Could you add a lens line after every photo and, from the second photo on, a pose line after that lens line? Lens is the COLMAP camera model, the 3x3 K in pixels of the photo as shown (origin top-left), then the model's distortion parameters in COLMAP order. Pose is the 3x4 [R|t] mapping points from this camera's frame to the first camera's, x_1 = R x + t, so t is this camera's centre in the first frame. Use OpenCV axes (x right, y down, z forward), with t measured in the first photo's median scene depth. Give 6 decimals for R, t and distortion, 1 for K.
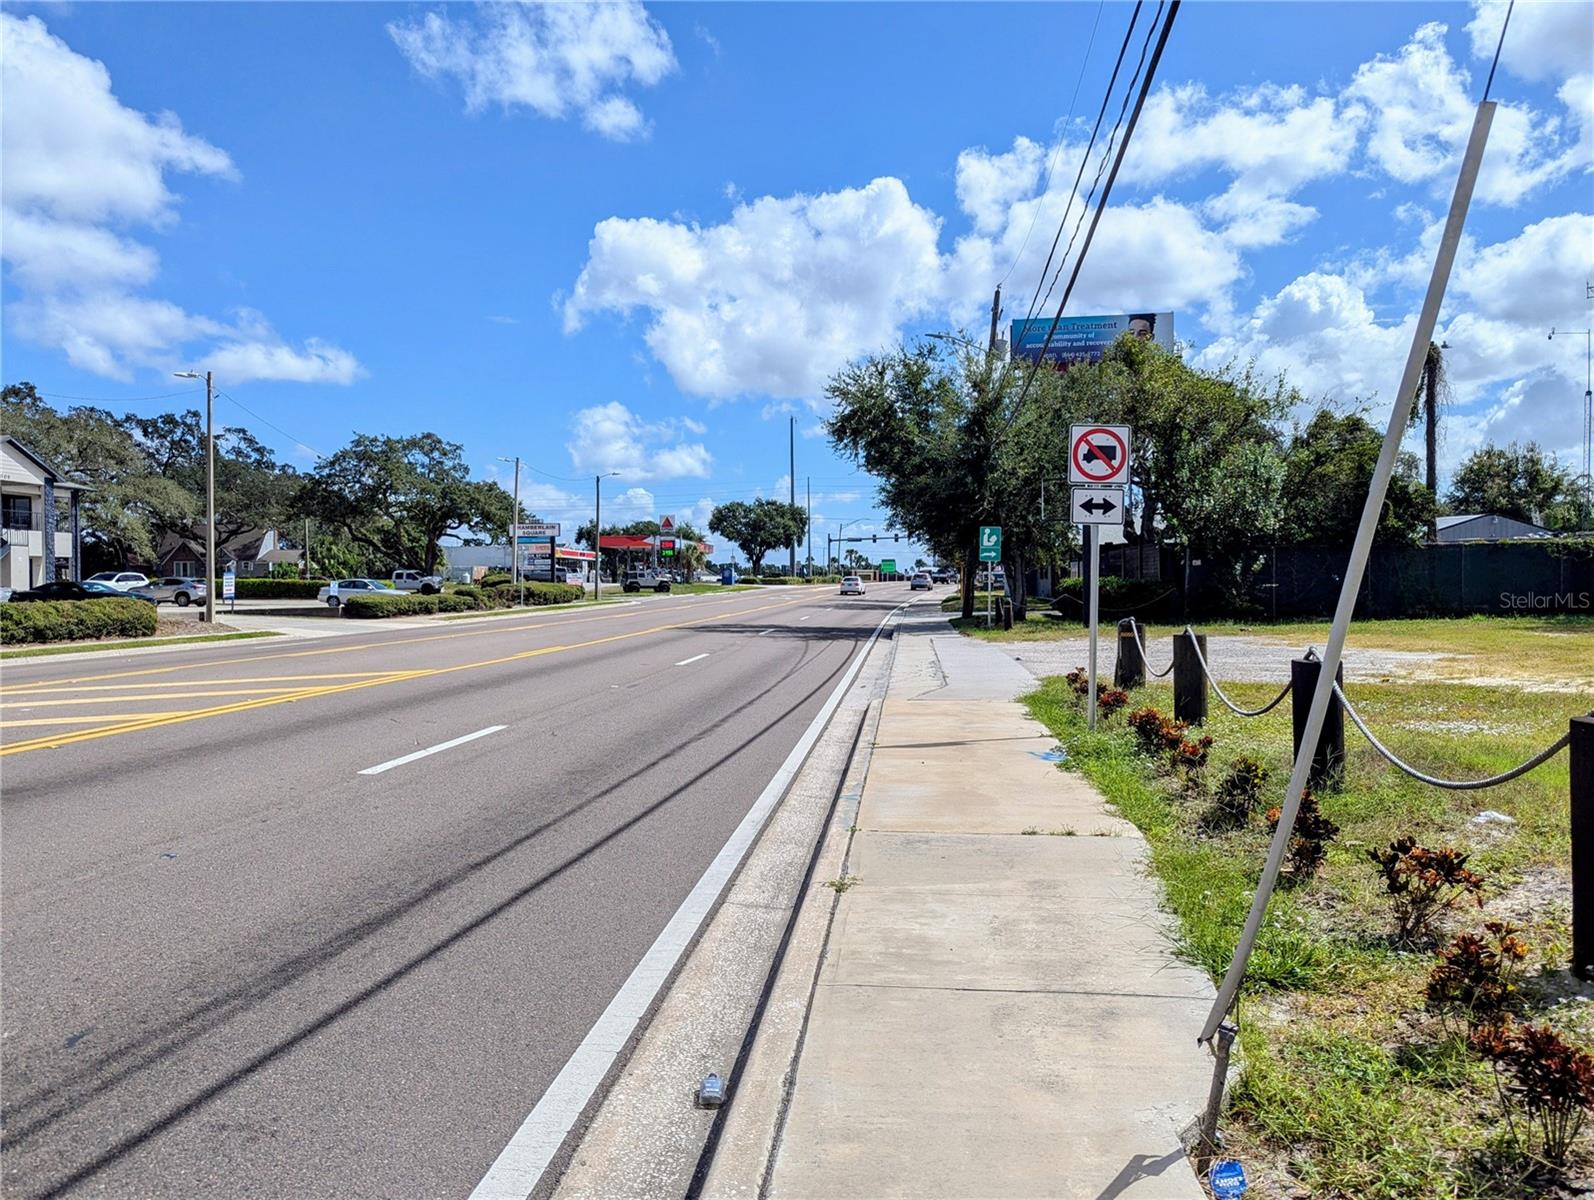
lens RADIAL K [[1105.5, 0, 758.7], [0, 1105.5, 580.1], [0, 0, 1]] dist [0.056147, -0.072237]
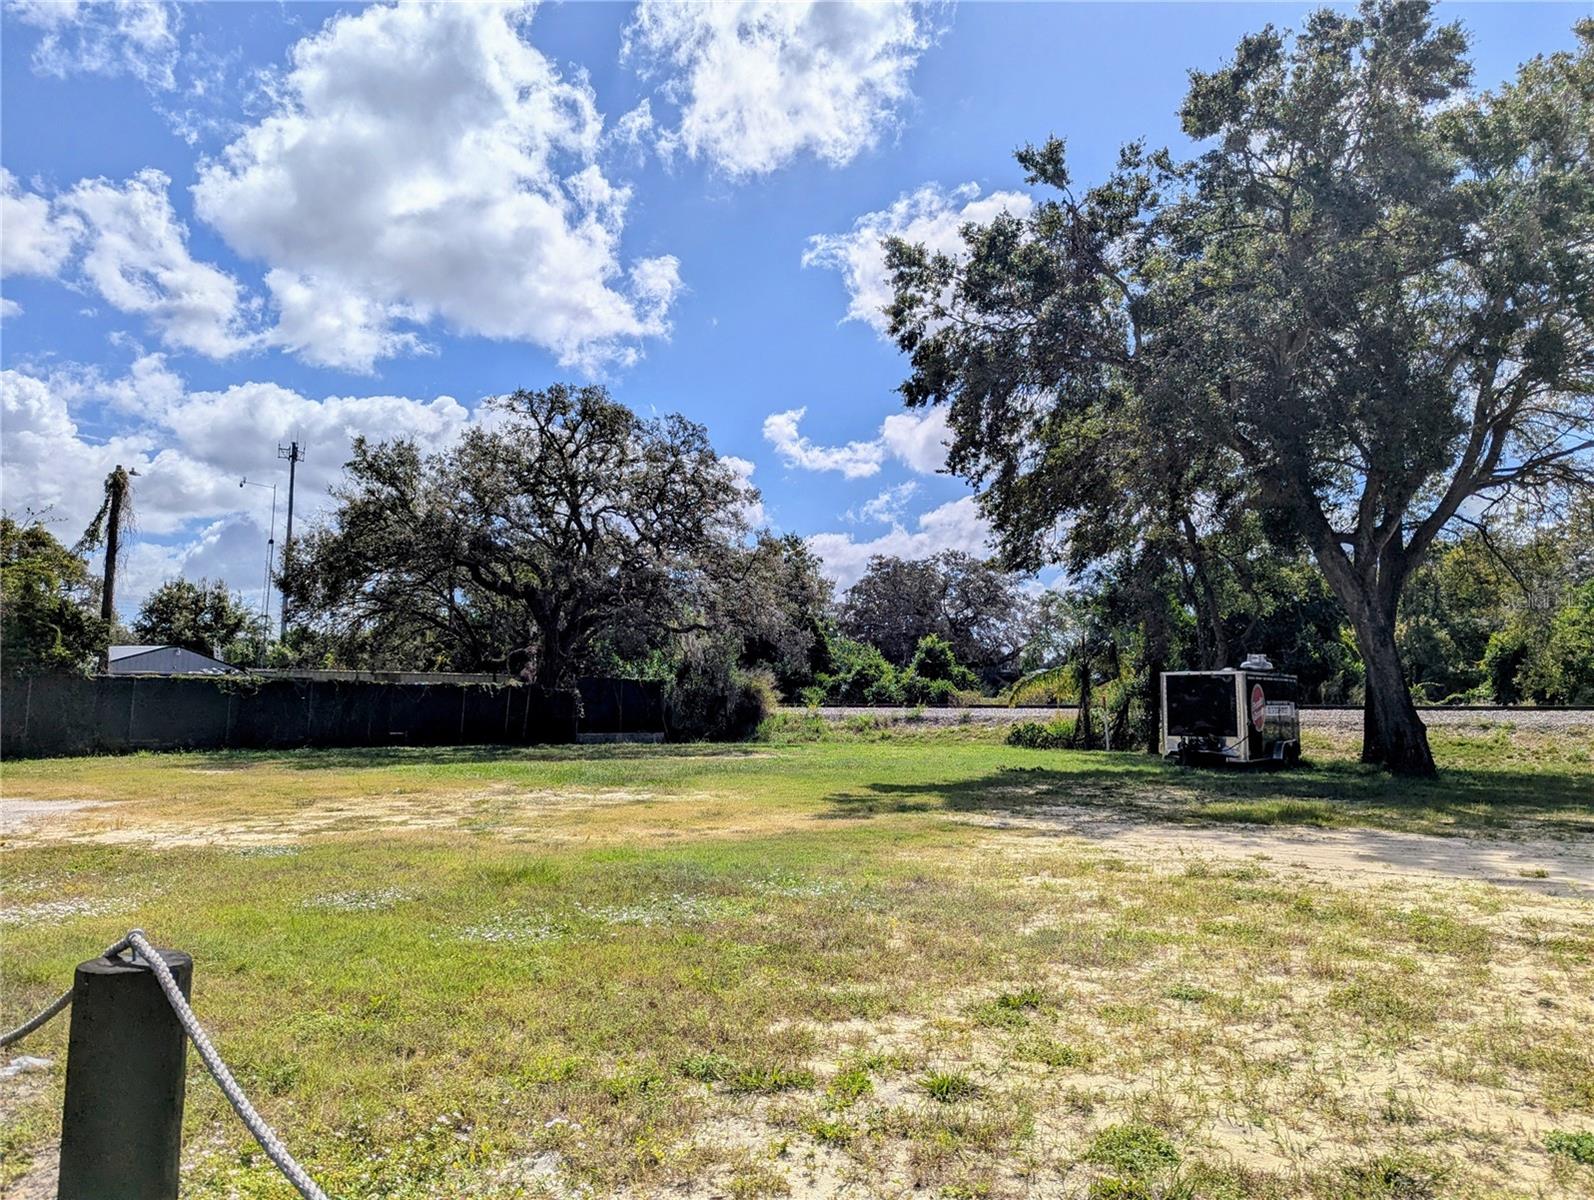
lens RADIAL K [[1115.0, 0, 815.8], [0, 1115.0, 592.1], [0, 0, 1]] dist [0.076666, -0.078216]
pose [[0.462611, 0.104824, 0.880342, 0.030725], [-0.015211, 0.993778, -0.110338, -0.006054], [-0.886431, 0.037653, 0.461327, 0.023020]]
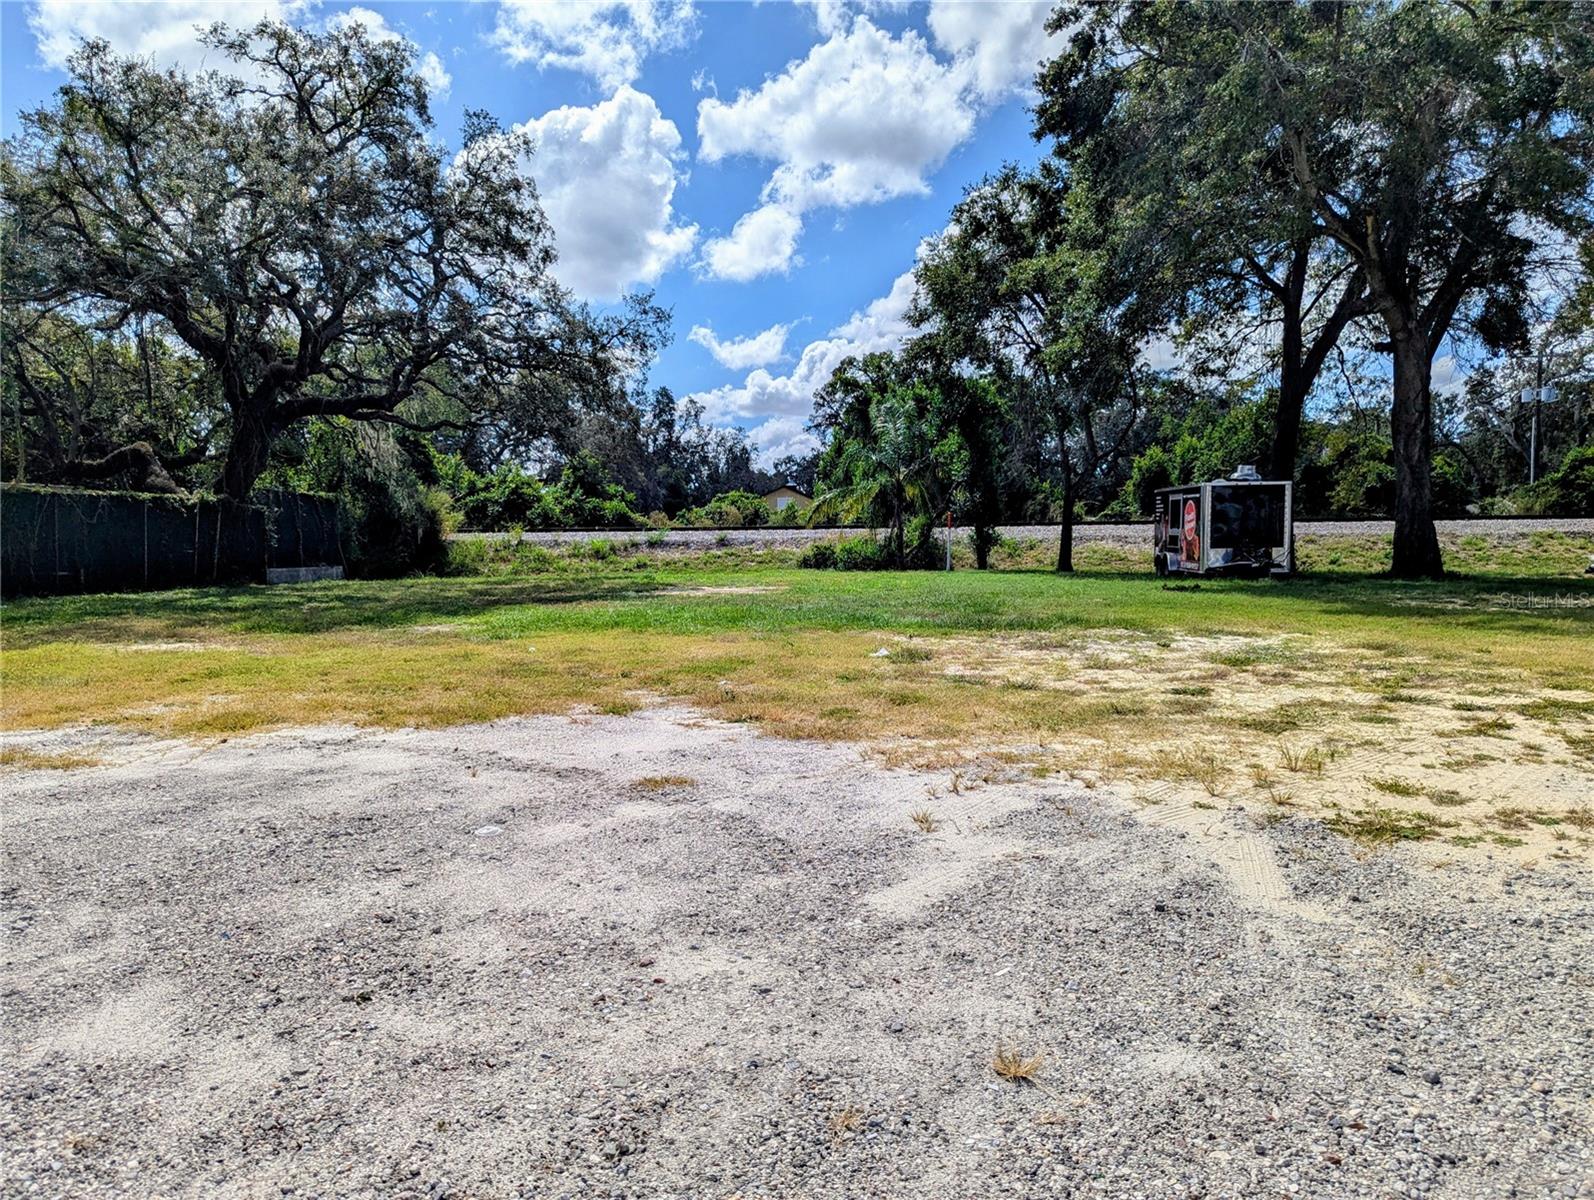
lens RADIAL K [[1111.0, 0, 806.5], [0, 1111.0, 611.4], [0, 0, 1]] dist [0.074503, -0.076254]
pose [[-0.081687, -0.055826, 0.995093, 0.114474], [0.004137, 0.998402, 0.056351, 0.002244], [-0.996649, 0.008719, -0.081326, 0.512809]]
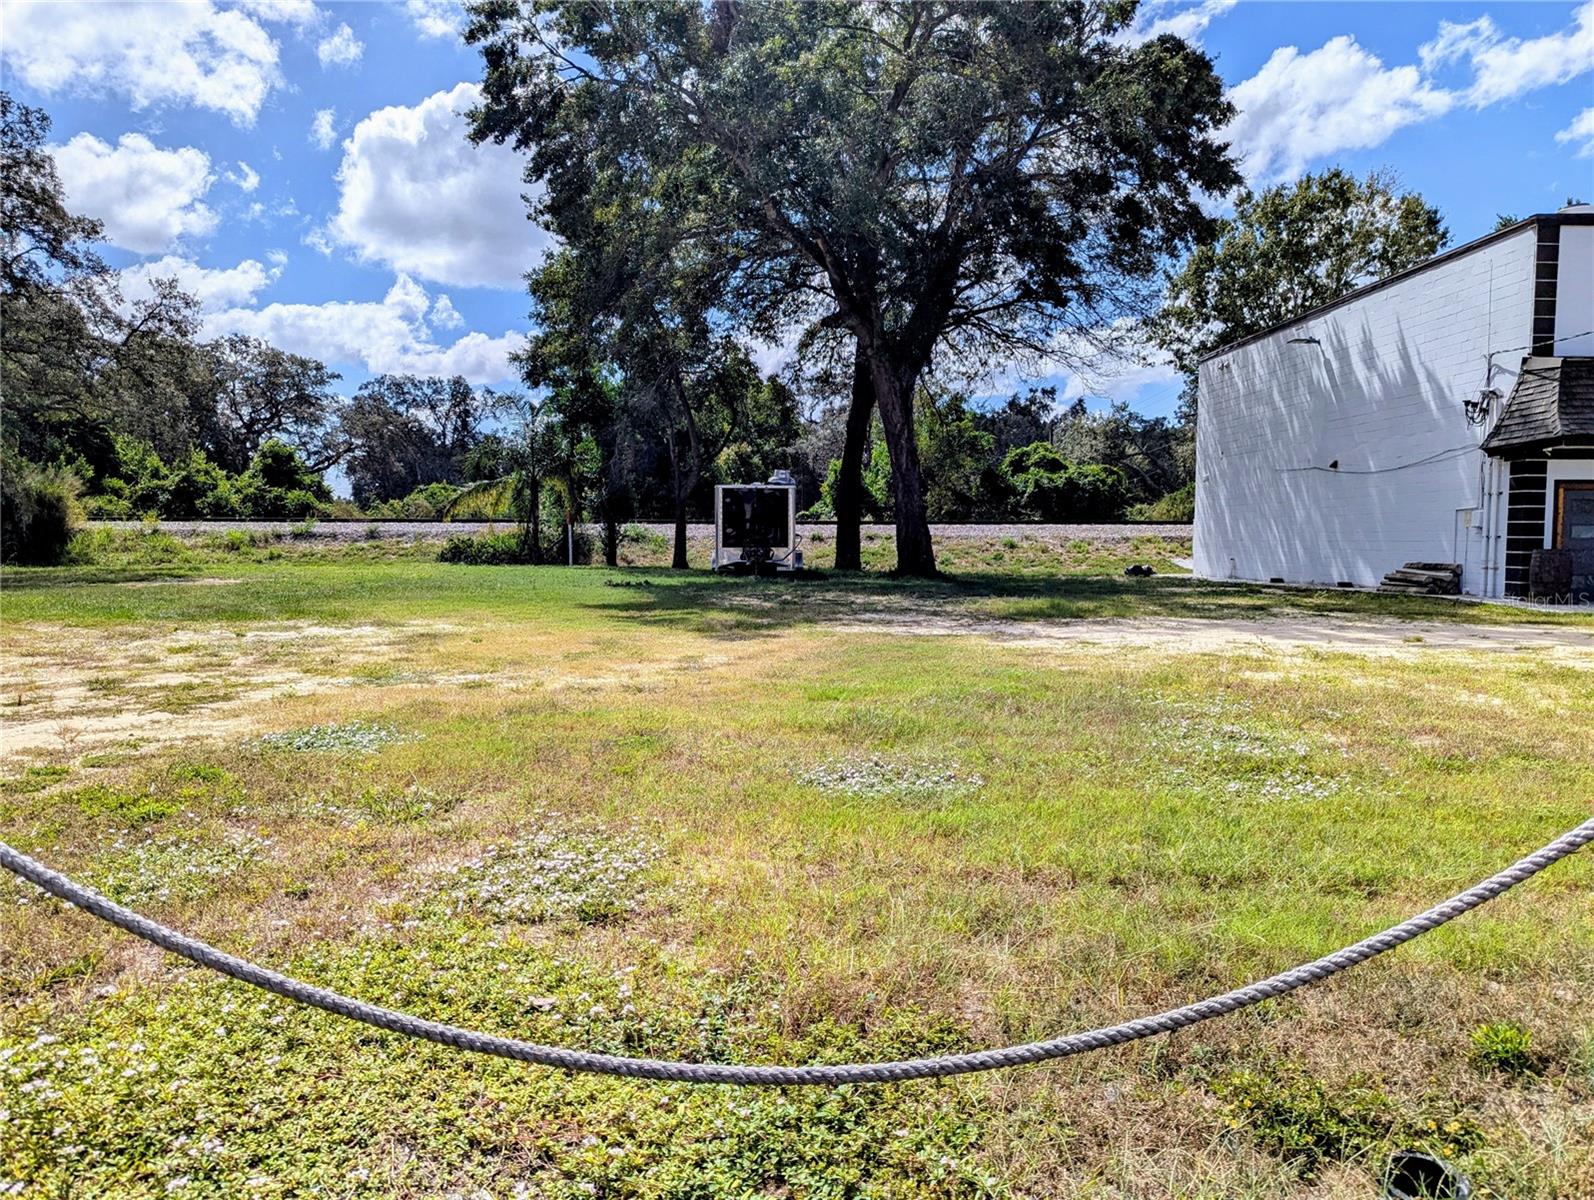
lens RADIAL K [[1111.0, 0, 806.5], [0, 1111.0, 611.4], [0, 0, 1]] dist [0.074503, -0.076254]
pose [[-0.180613, -0.060356, 0.981701, 0.056843], [-0.008414, 0.998174, 0.059820, 0.001172], [-0.983518, 0.002545, -0.180791, 0.258969]]
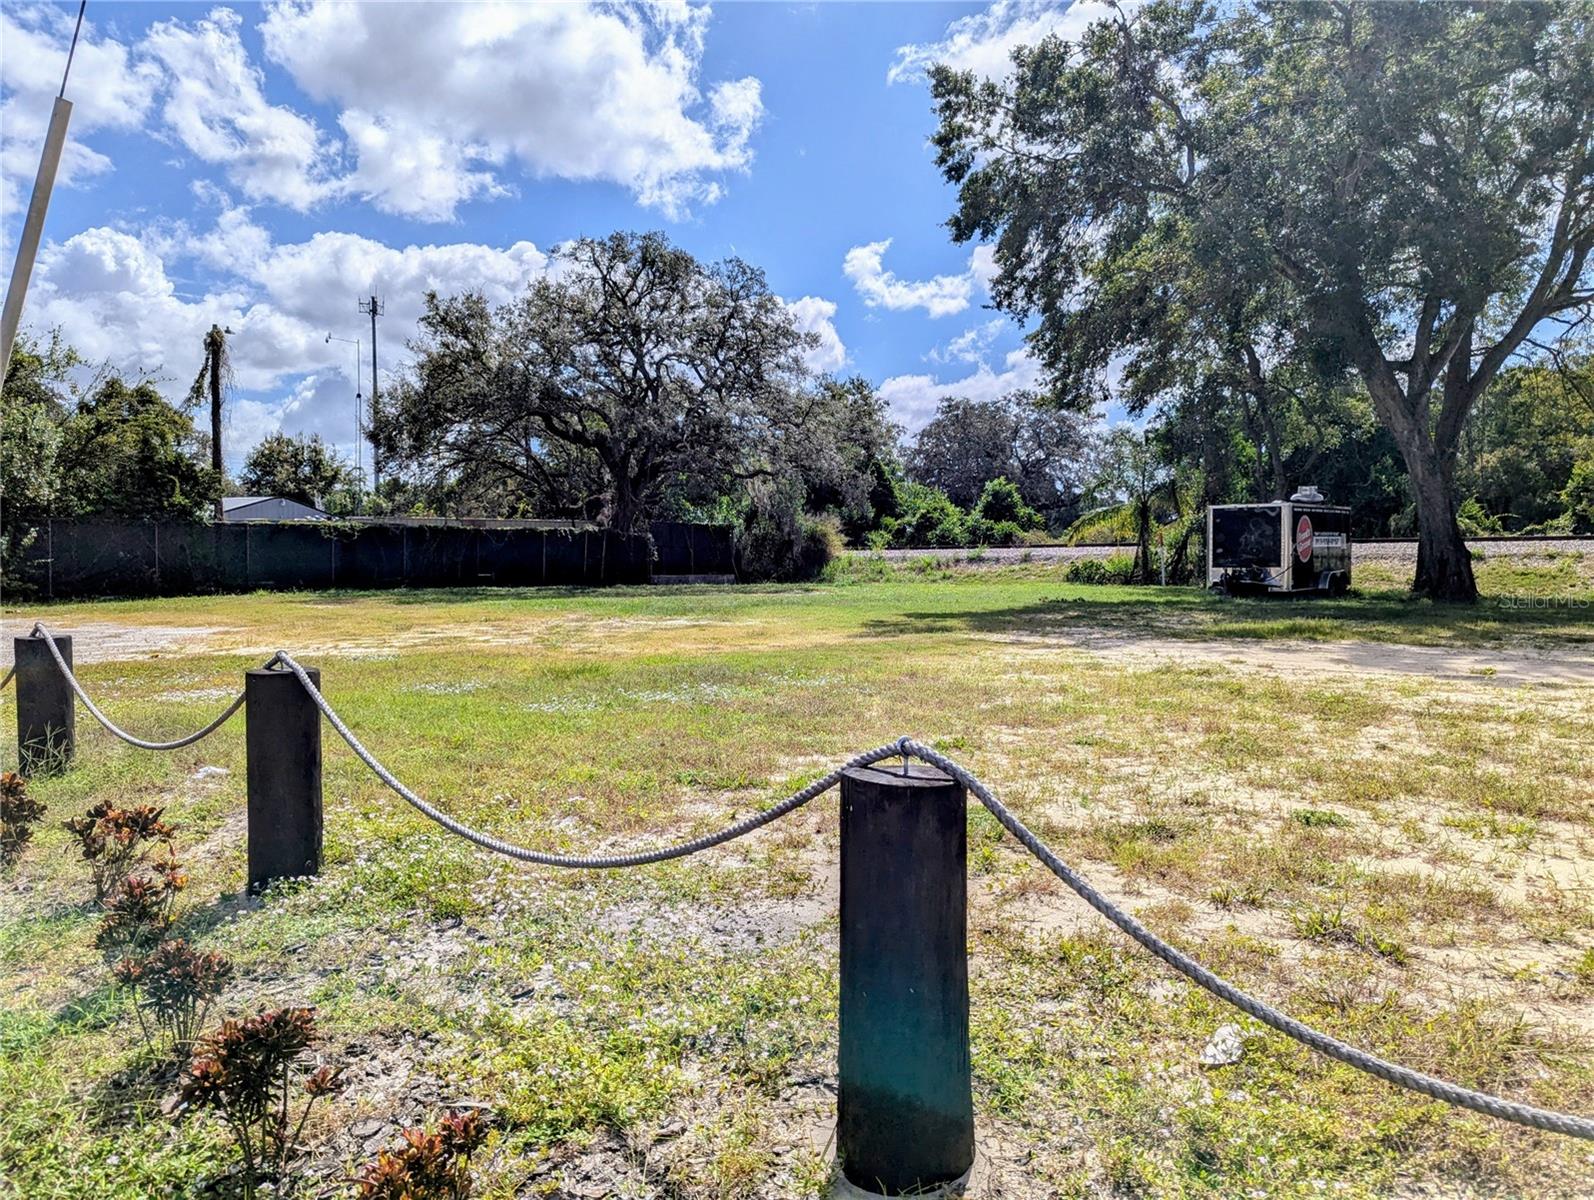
lens RADIAL K [[1114.2, 0, 802.8], [0, 1114.2, 596.2], [0, 0, 1]] dist [0.077855, -0.086337]
pose [[0.533377, -0.022839, 0.845570, 0.006827], [-0.005308, 0.999525, 0.030346, 0.001036], [-0.845861, -0.020675, 0.533002, -0.011691]]
